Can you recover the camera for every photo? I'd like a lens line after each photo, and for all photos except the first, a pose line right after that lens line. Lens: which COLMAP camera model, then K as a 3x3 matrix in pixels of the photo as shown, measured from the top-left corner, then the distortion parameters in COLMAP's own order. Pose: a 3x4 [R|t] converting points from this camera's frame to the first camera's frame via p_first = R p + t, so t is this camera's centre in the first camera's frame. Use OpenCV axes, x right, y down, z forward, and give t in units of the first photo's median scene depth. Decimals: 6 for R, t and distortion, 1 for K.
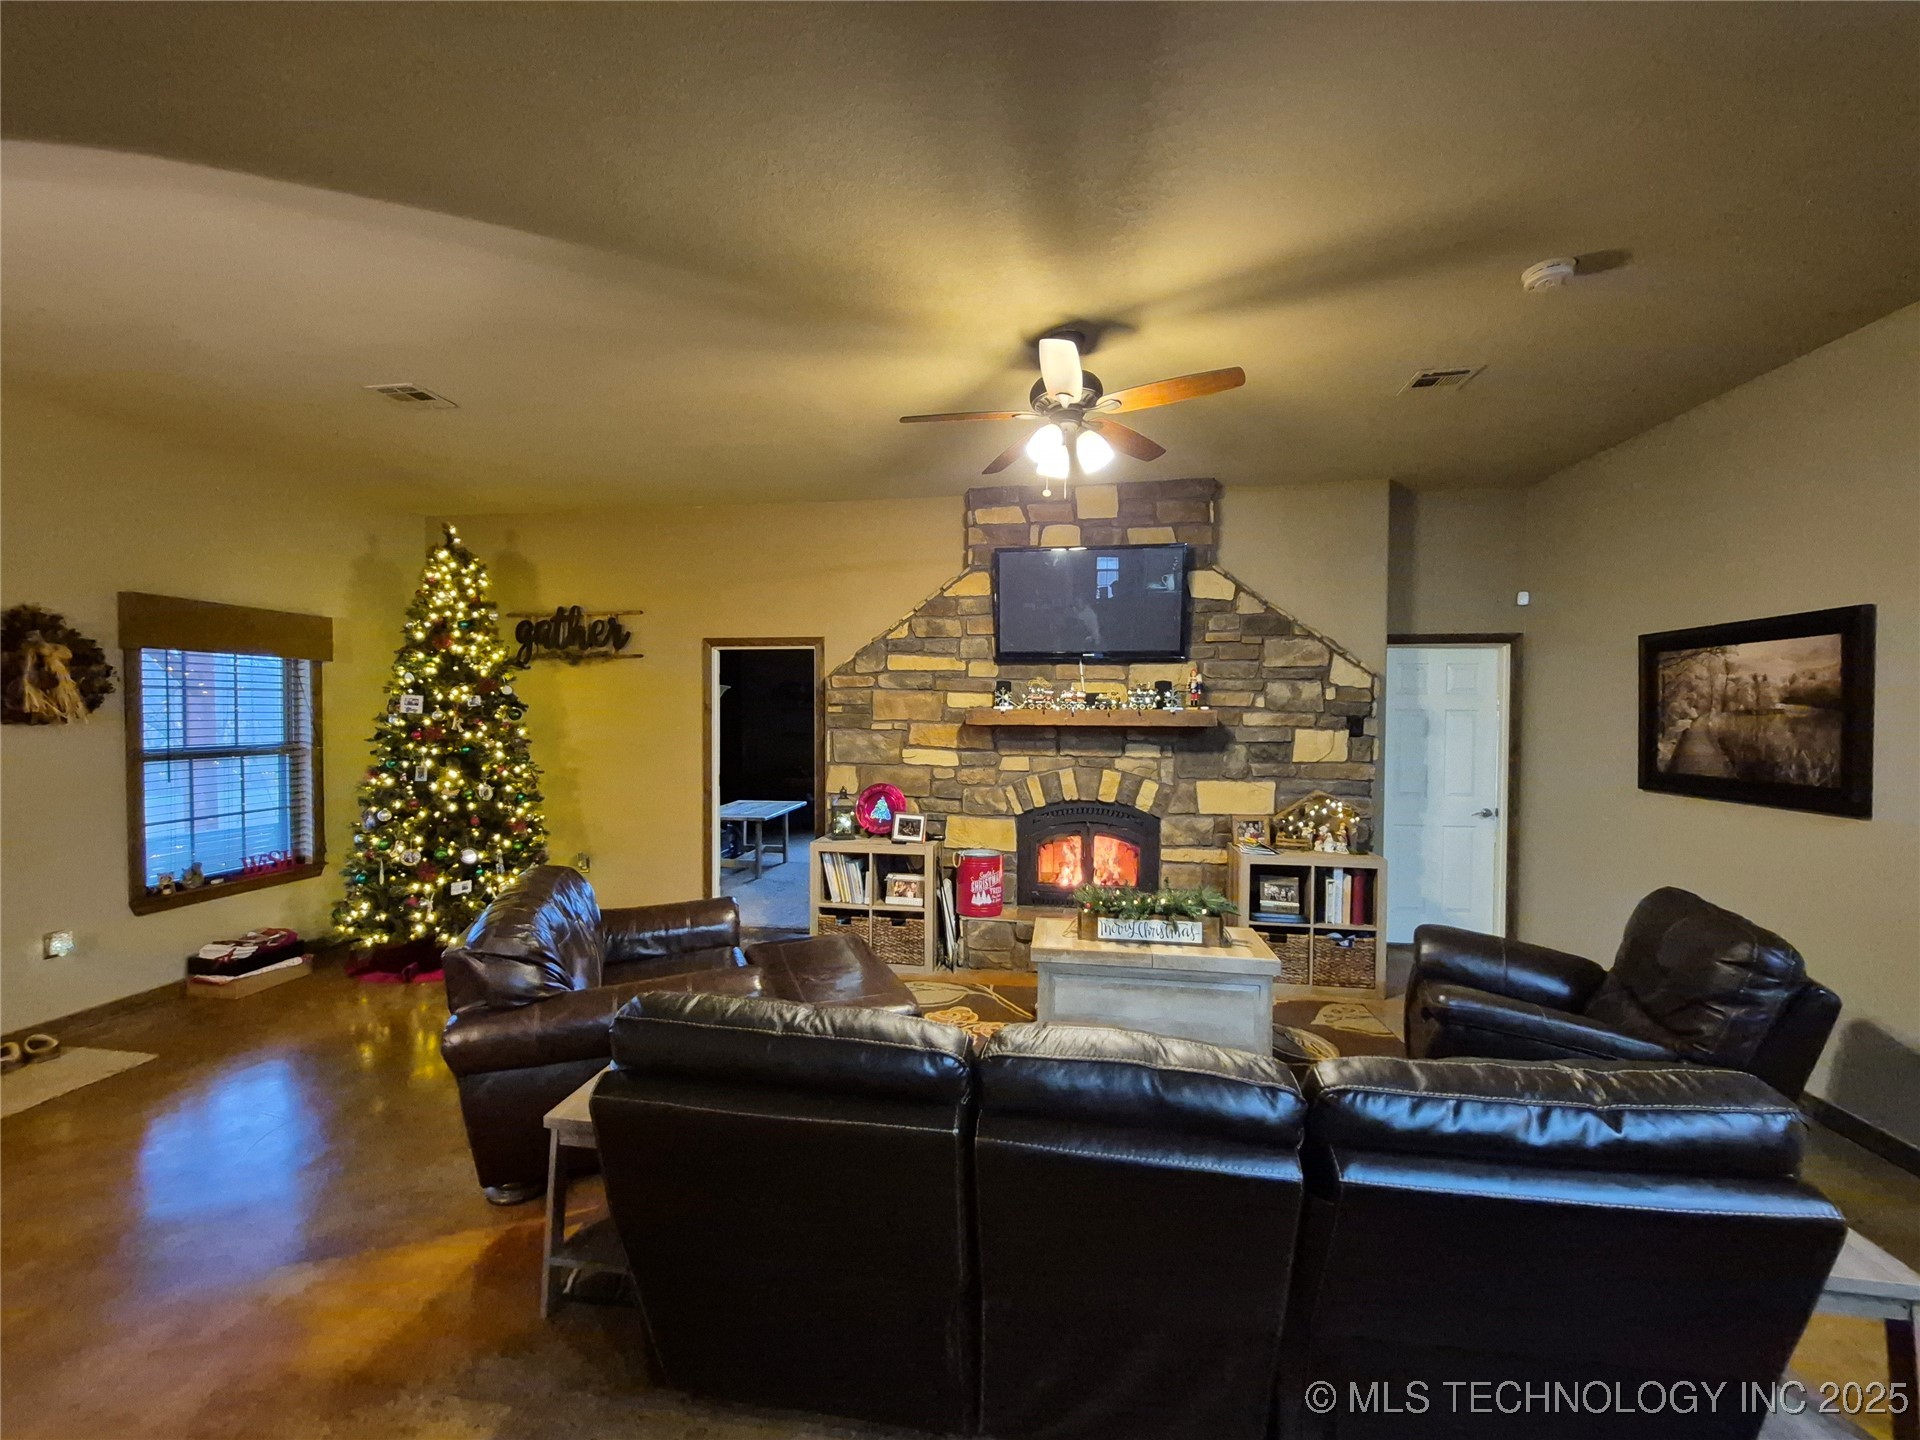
lens RADIAL K [[752.1, 0, 951.4], [0, 752.1, 724.4], [0, 0, 1]] dist [0.004534, -0.000939]
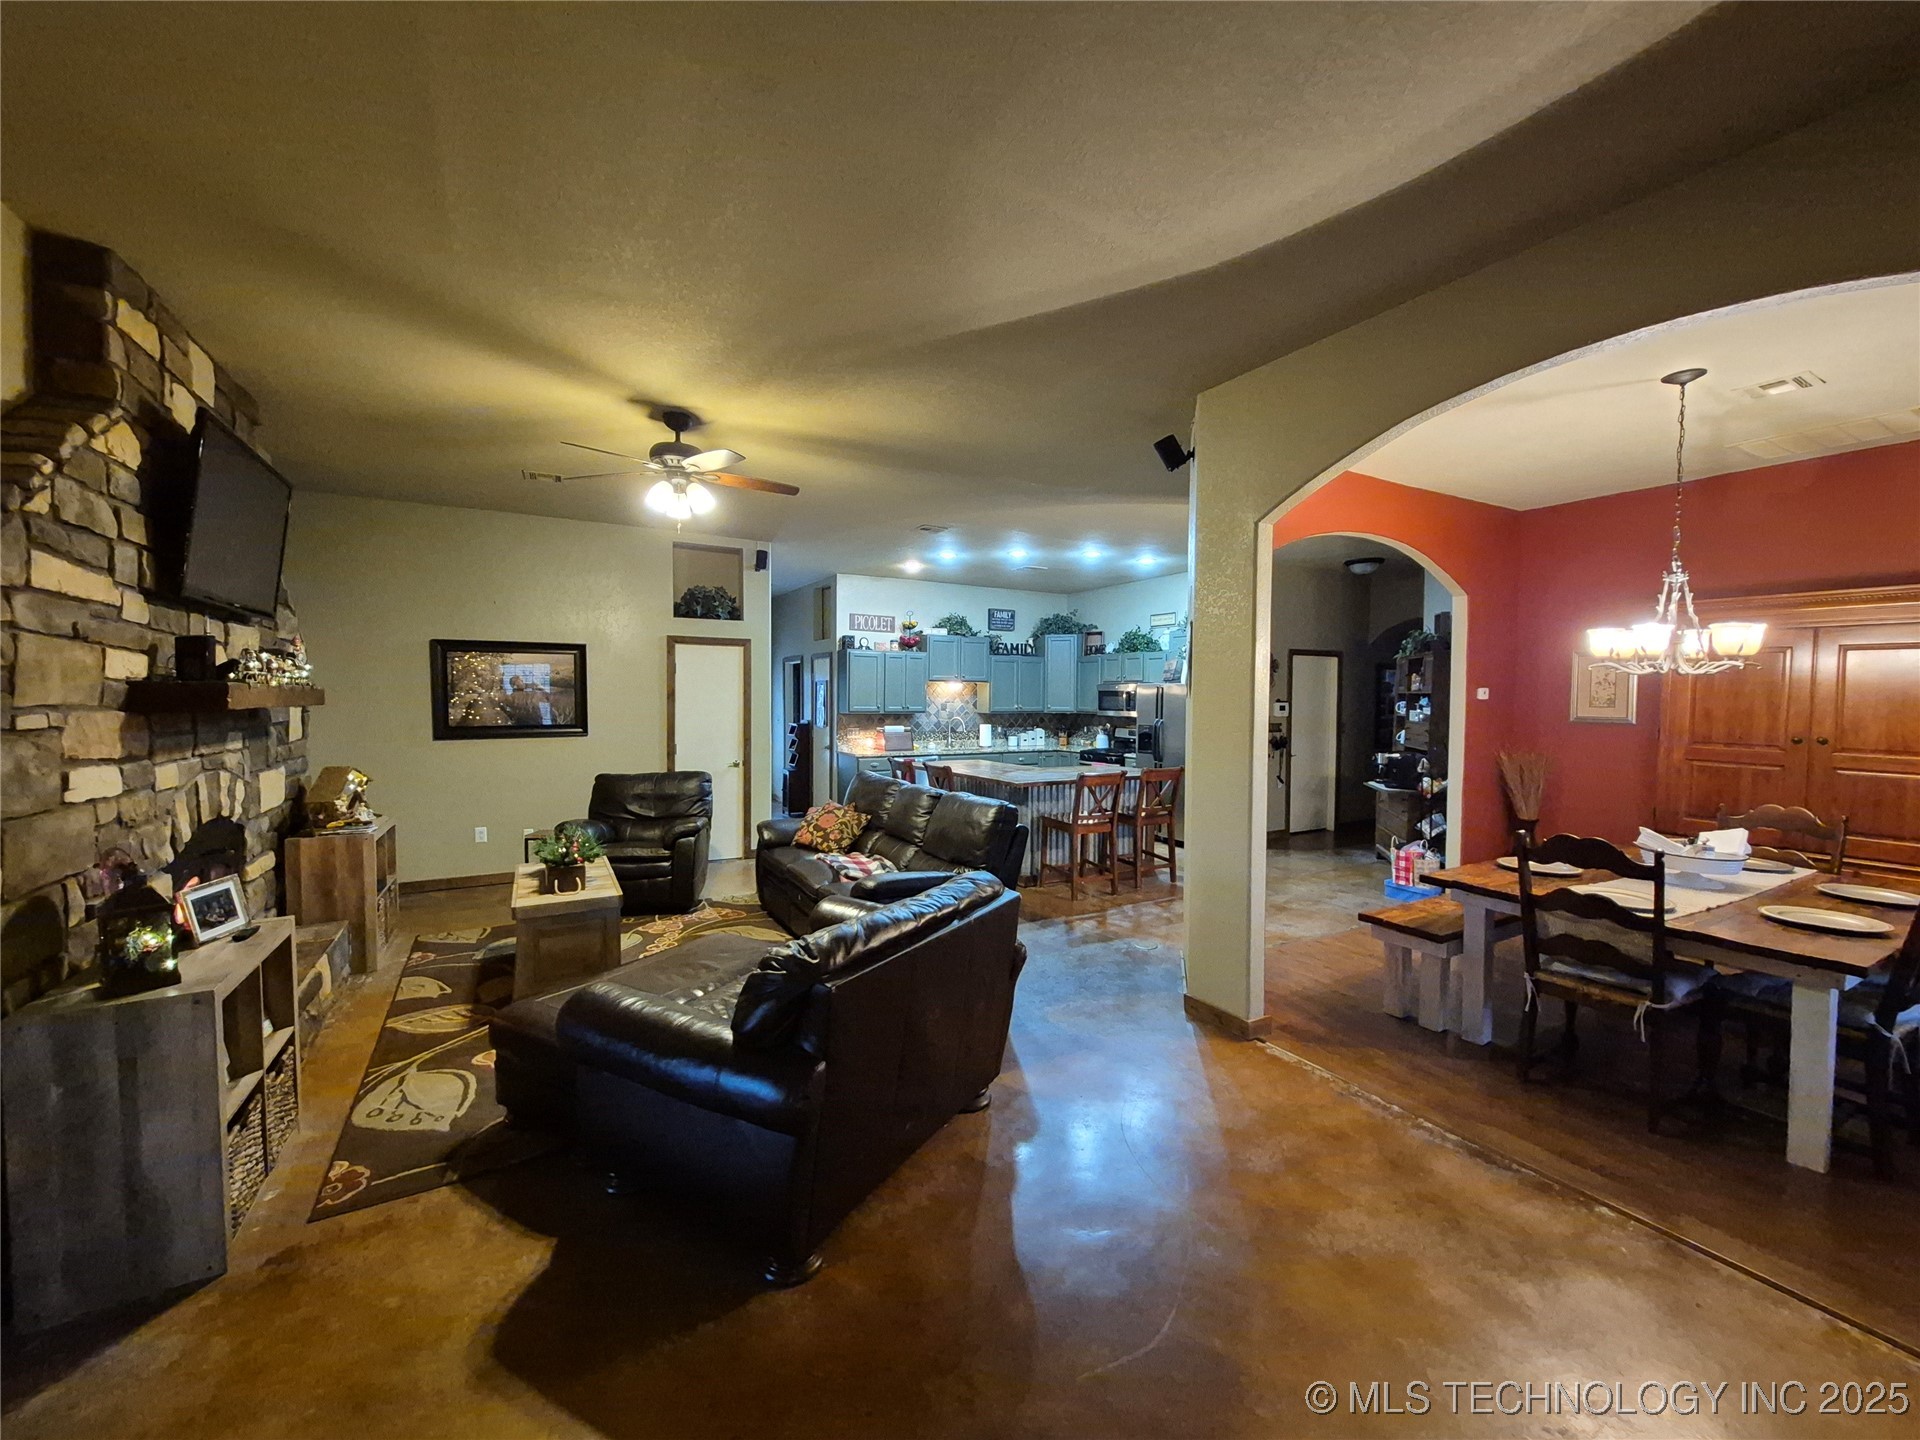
lens RADIAL K [[752.1, 0, 951.4], [0, 752.1, 724.4], [0, 0, 1]] dist [0.004534, -0.000939]
pose [[-0.611035, -0.037323, 0.790723, -0.766680], [0.007164, 0.998586, 0.052671, -0.014962], [-0.791571, 0.037849, -0.609904, 0.901589]]
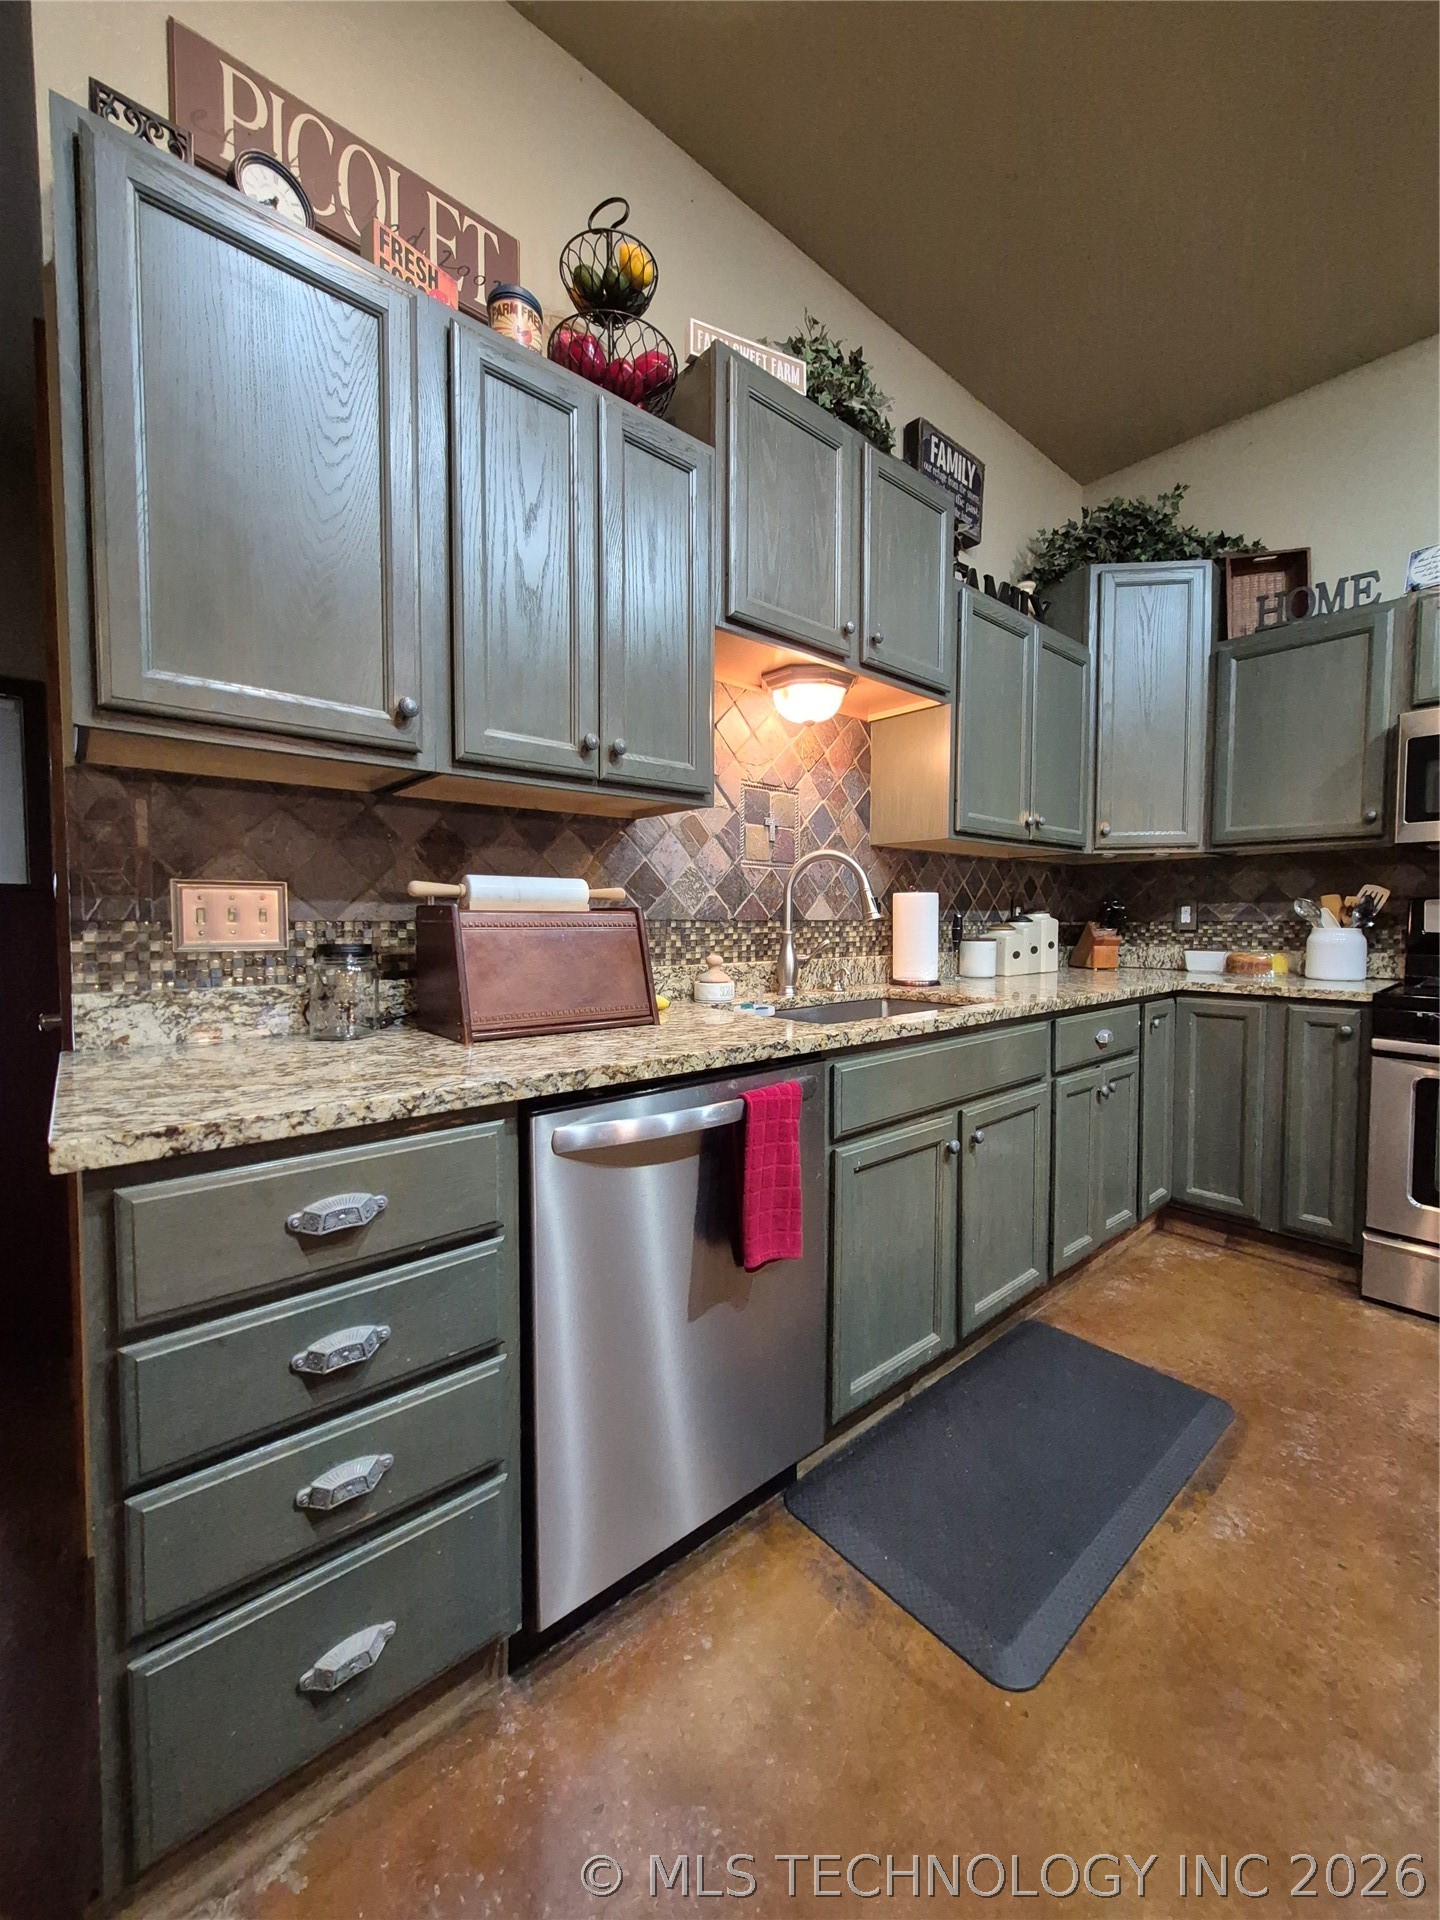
lens RADIAL K [[752.1, 0, 720.2], [0, 752.1, 950.4], [0, 0, 1]] dist [0.004534, -0.000939]
pose [[-0.755687, -0.029790, 0.654255, 0.591128], [0.011367, 0.998218, 0.058580, 0.103968], [-0.654835, 0.051705, -0.754001, 0.019811]]
